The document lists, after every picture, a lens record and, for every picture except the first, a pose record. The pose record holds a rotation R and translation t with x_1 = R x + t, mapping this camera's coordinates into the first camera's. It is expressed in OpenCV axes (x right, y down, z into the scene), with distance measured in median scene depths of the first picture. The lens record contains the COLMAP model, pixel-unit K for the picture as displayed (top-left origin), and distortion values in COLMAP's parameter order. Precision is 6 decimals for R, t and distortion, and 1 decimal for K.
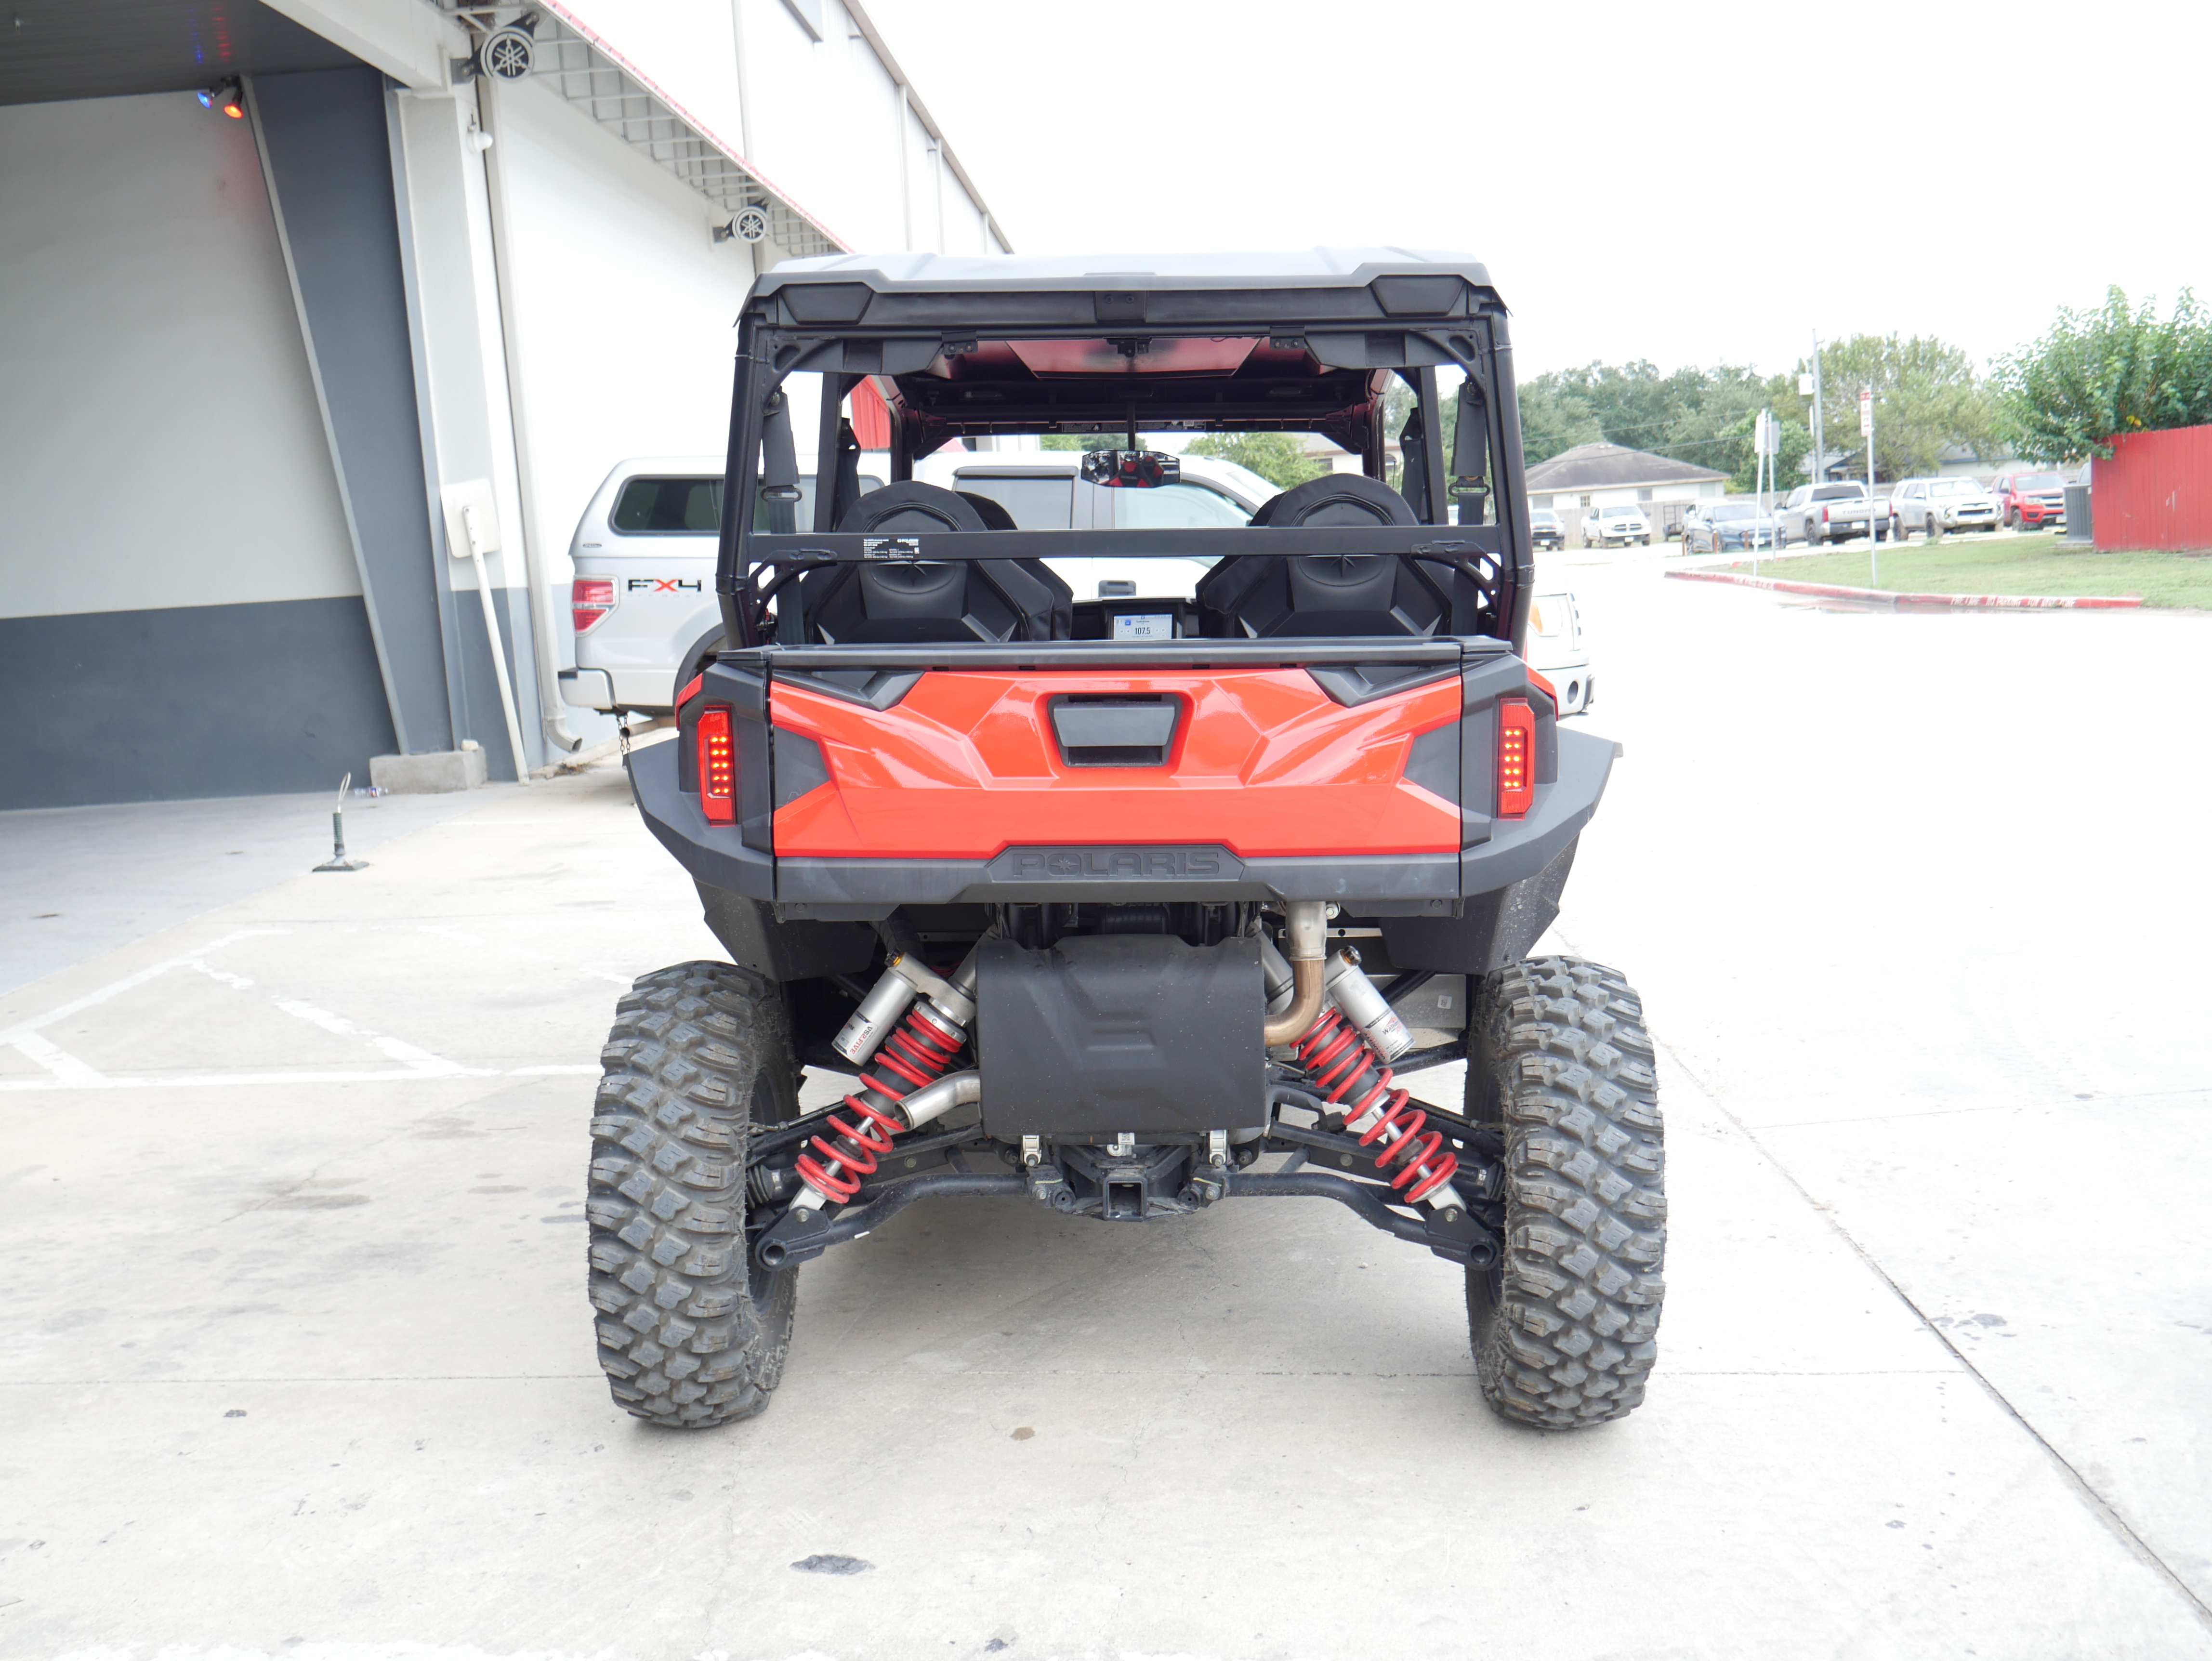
lens RADIAL K [[2263.9, 0, 1105.7], [0, 2263.9, 780.5], [0, 0, 1]] dist [0.007675, 0.000000]
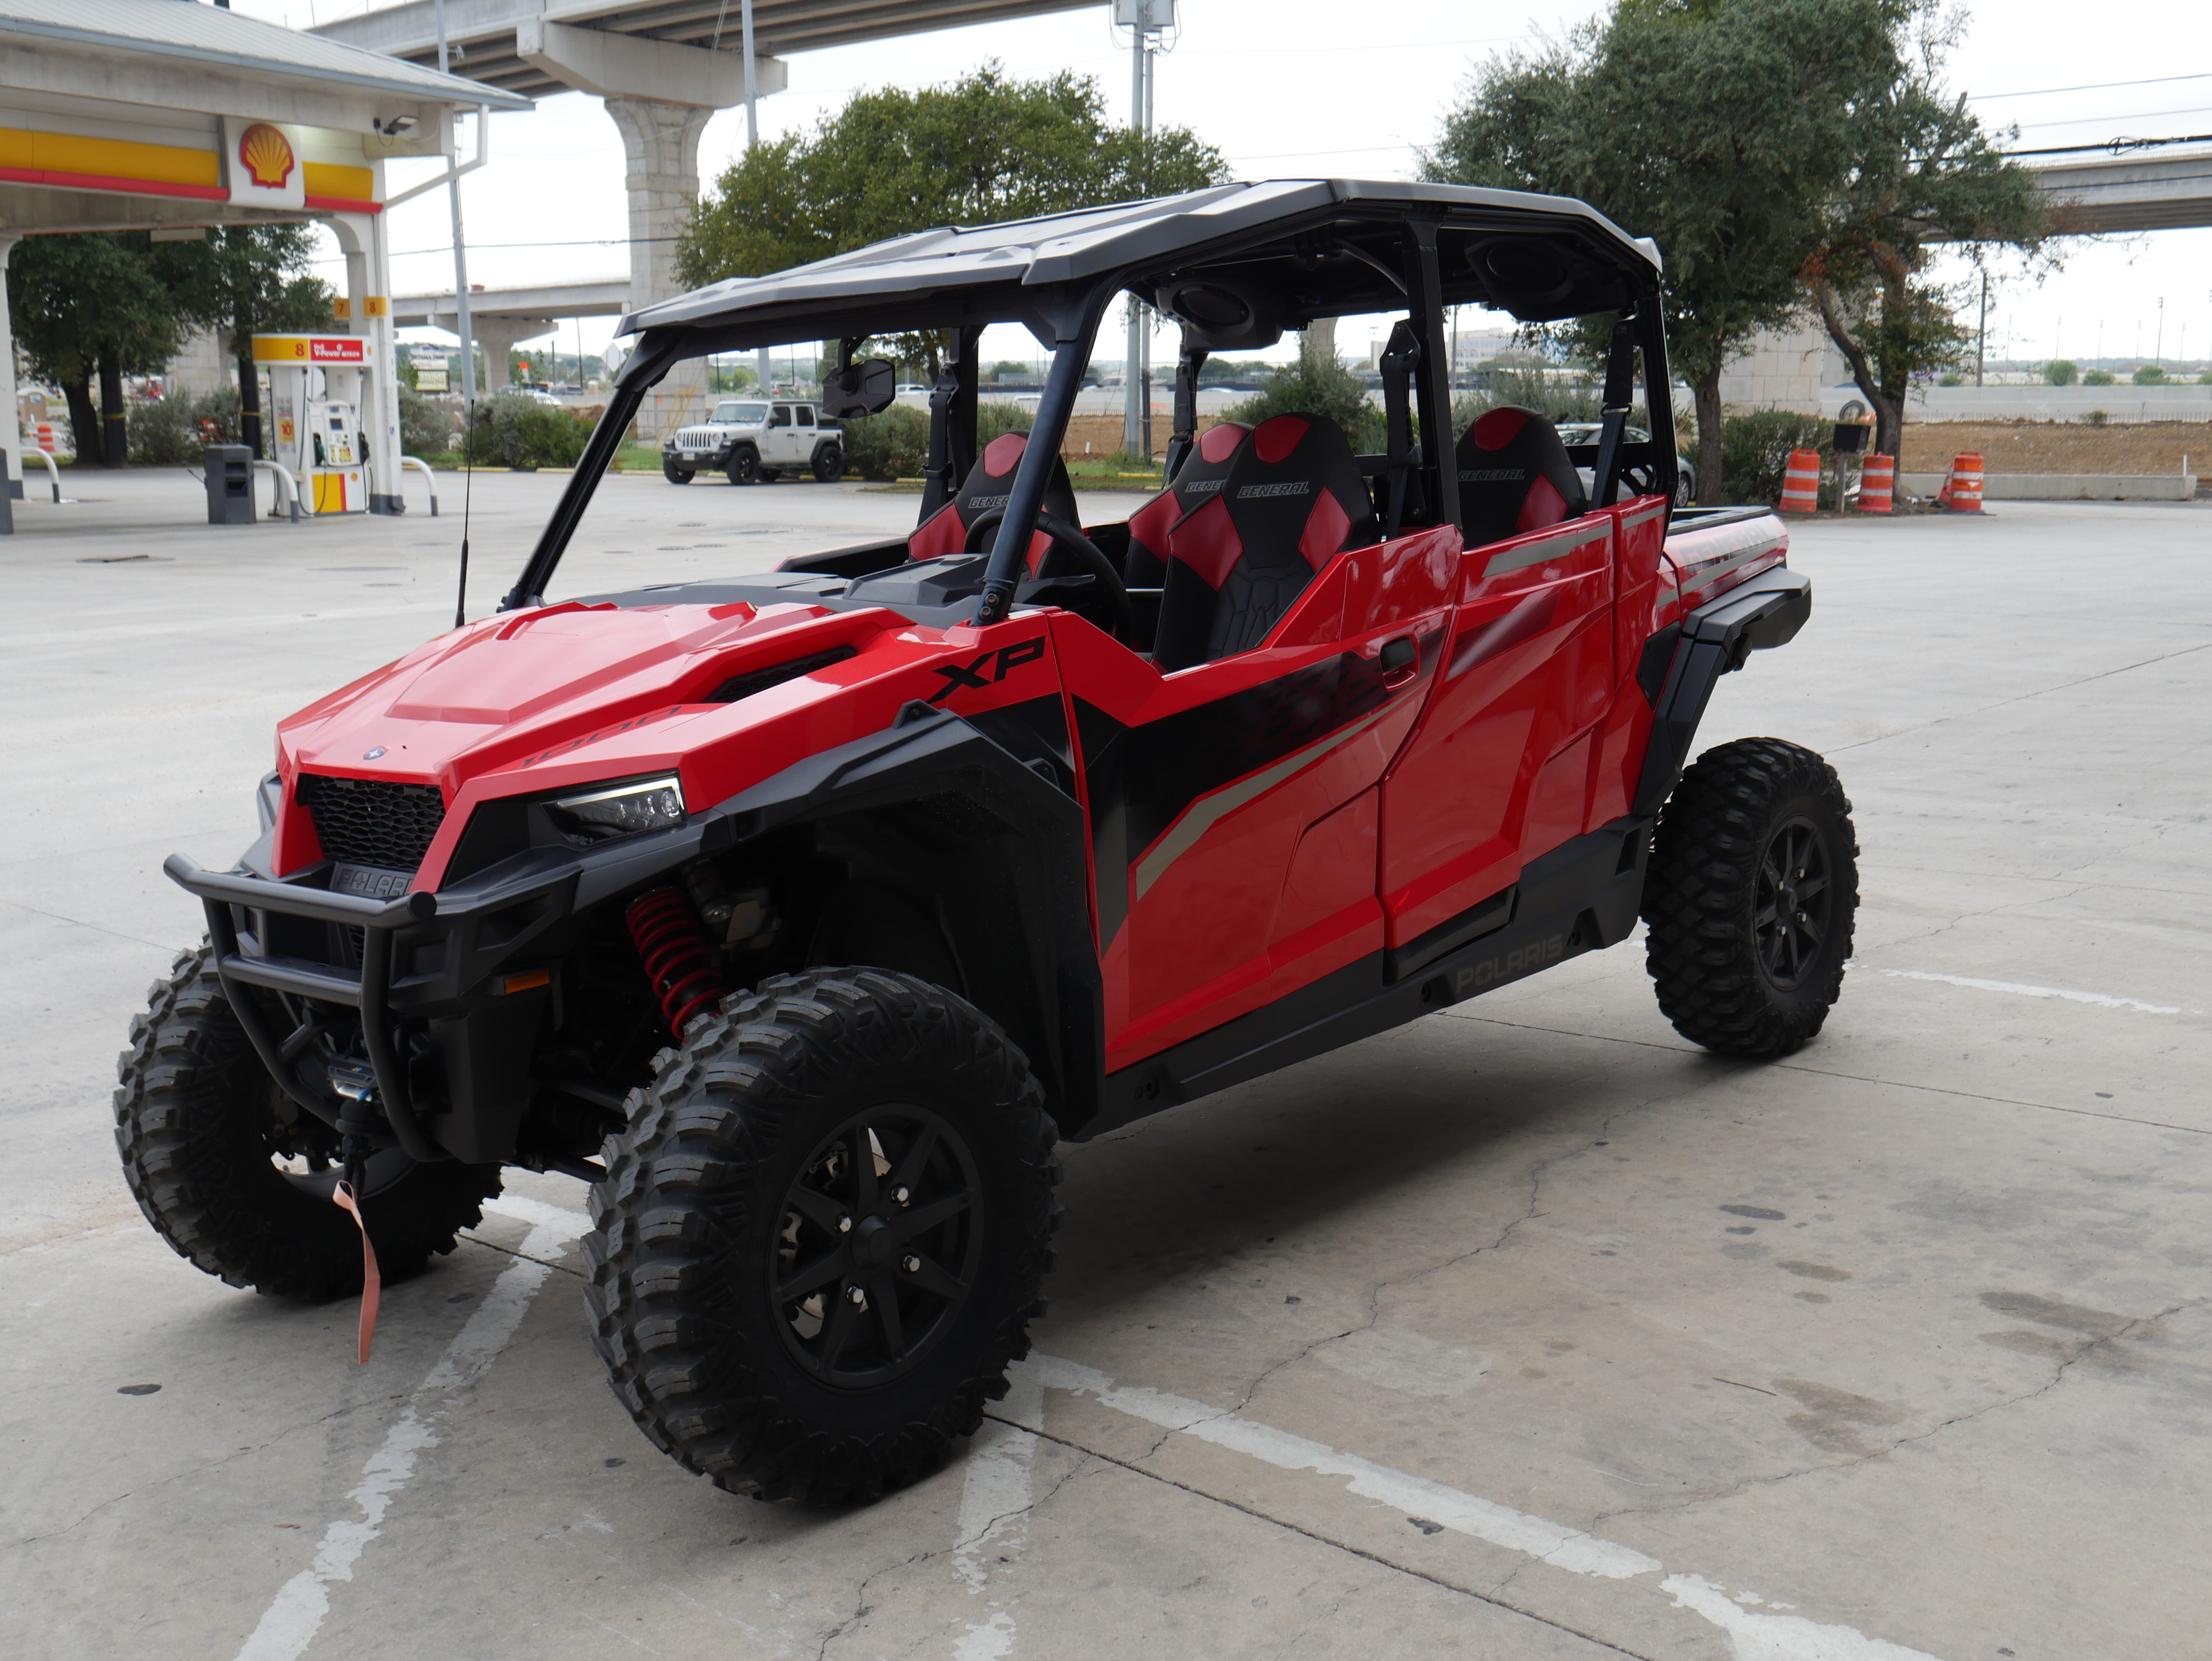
lens RADIAL K [[2263.9, 0, 1117.6], [0, 2263.9, 833.6], [0, 0, 1]] dist [0.007675, 0.000000]
pose [[-0.762917, -0.052962, 0.644323, -0.212205], [0.124592, 0.965911, 0.226919, -0.062698], [-0.634377, 0.253398, -0.730312, 0.615687]]
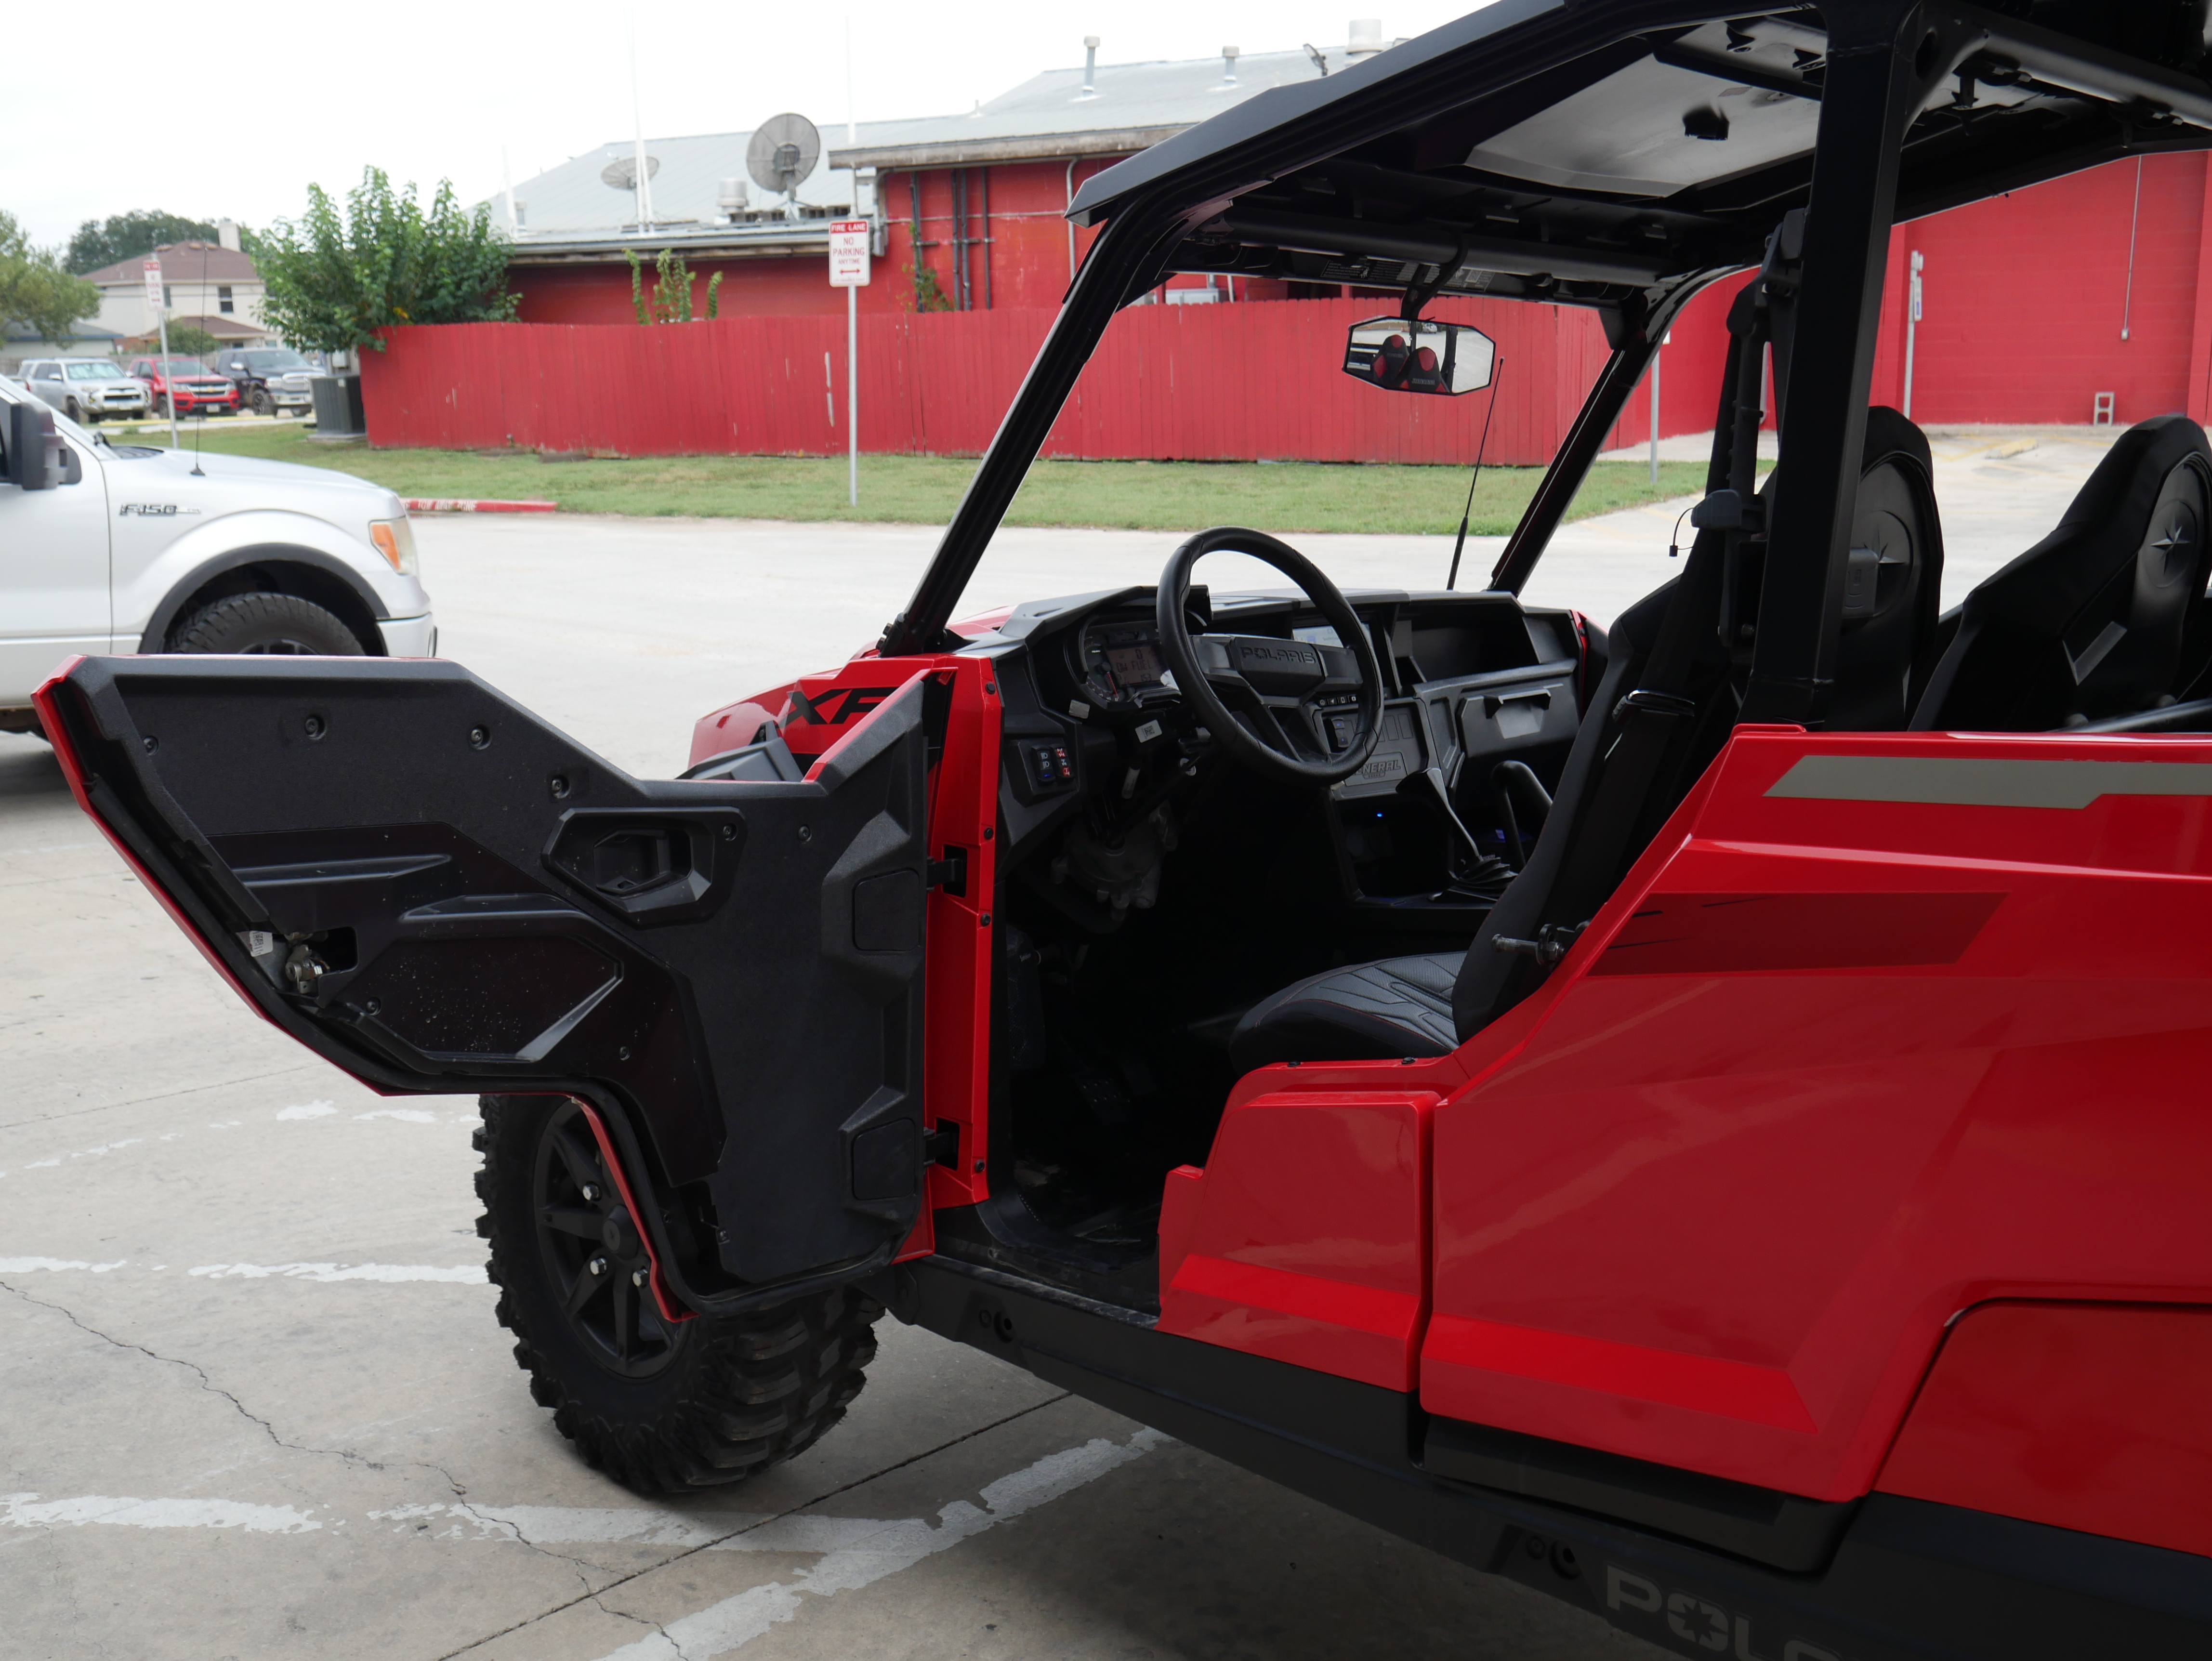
lens RADIAL K [[2263.9, 0, 1101.3], [0, 2263.9, 831.7], [0, 0, 1]] dist [0.007675, 0.000000]
pose [[0.678836, -0.104831, 0.726768, -0.176948], [0.052666, 0.994159, 0.094208, -0.032925], [-0.732399, -0.025676, 0.680392, 0.283836]]
